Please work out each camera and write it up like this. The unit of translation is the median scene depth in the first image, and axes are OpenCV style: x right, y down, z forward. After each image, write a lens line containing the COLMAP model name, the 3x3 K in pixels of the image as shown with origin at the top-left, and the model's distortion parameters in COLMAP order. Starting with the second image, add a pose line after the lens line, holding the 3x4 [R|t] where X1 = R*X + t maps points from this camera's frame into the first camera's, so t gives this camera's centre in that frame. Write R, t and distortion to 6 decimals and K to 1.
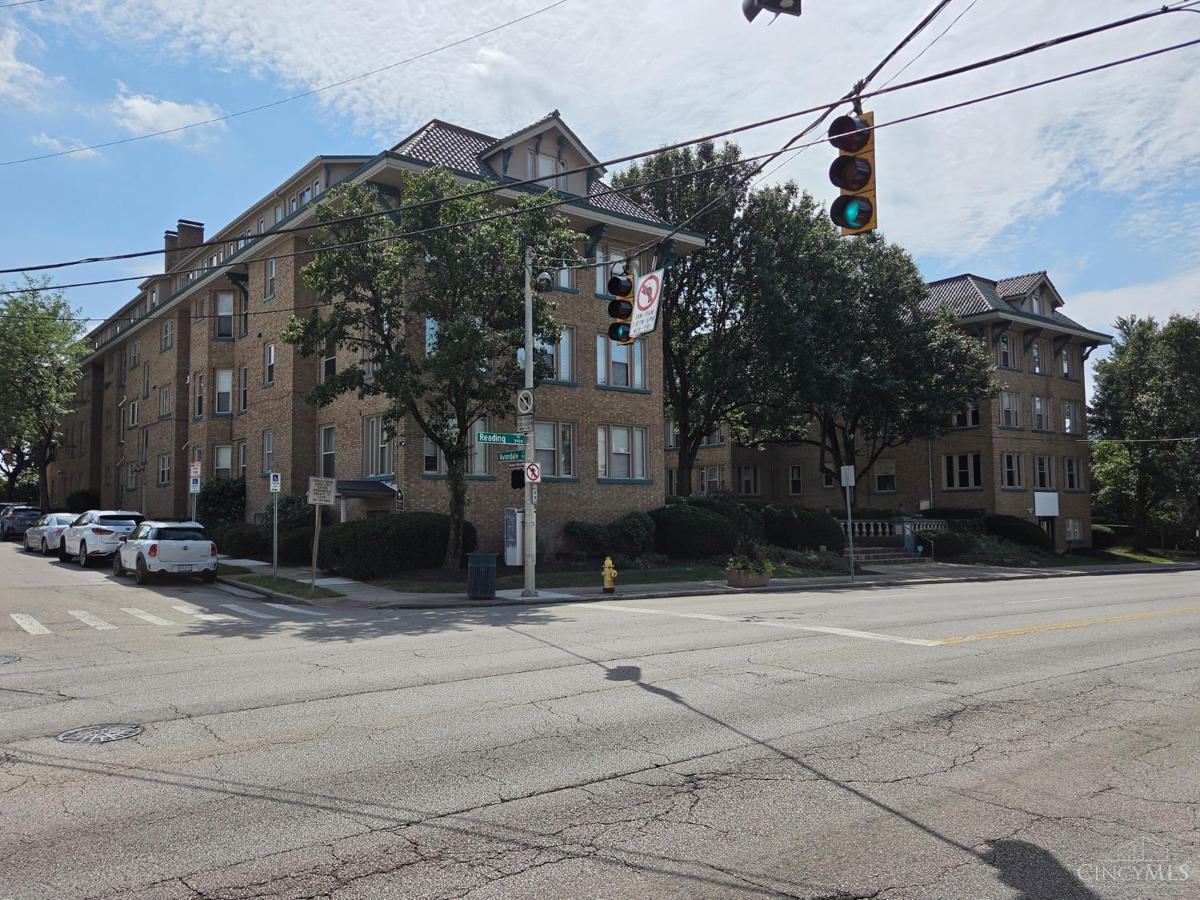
lens RADIAL K [[947.0, 0, 600.0], [0, 947.0, 450.0], [0, 0, 1]] dist [0.002309, -0.000134]
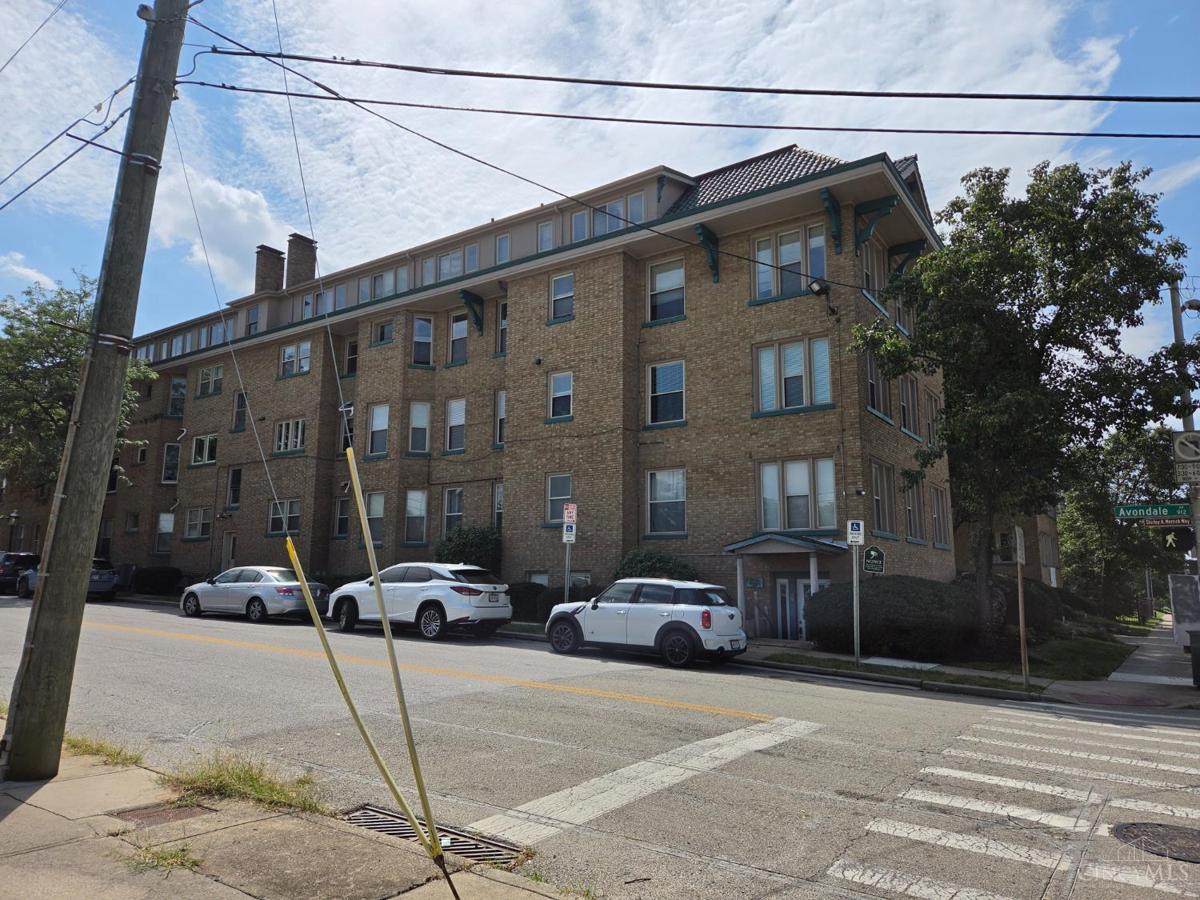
lens RADIAL K [[805.9, 0, 600.0], [0, 805.9, 450.0], [0, 0, 1]] dist [0.003009, 0.000034]
pose [[0.958270, 0.062297, 0.278995, -0.452347], [-0.036838, 0.994739, -0.095589, 0.023659], [-0.283482, 0.081322, 0.955523, 0.260677]]
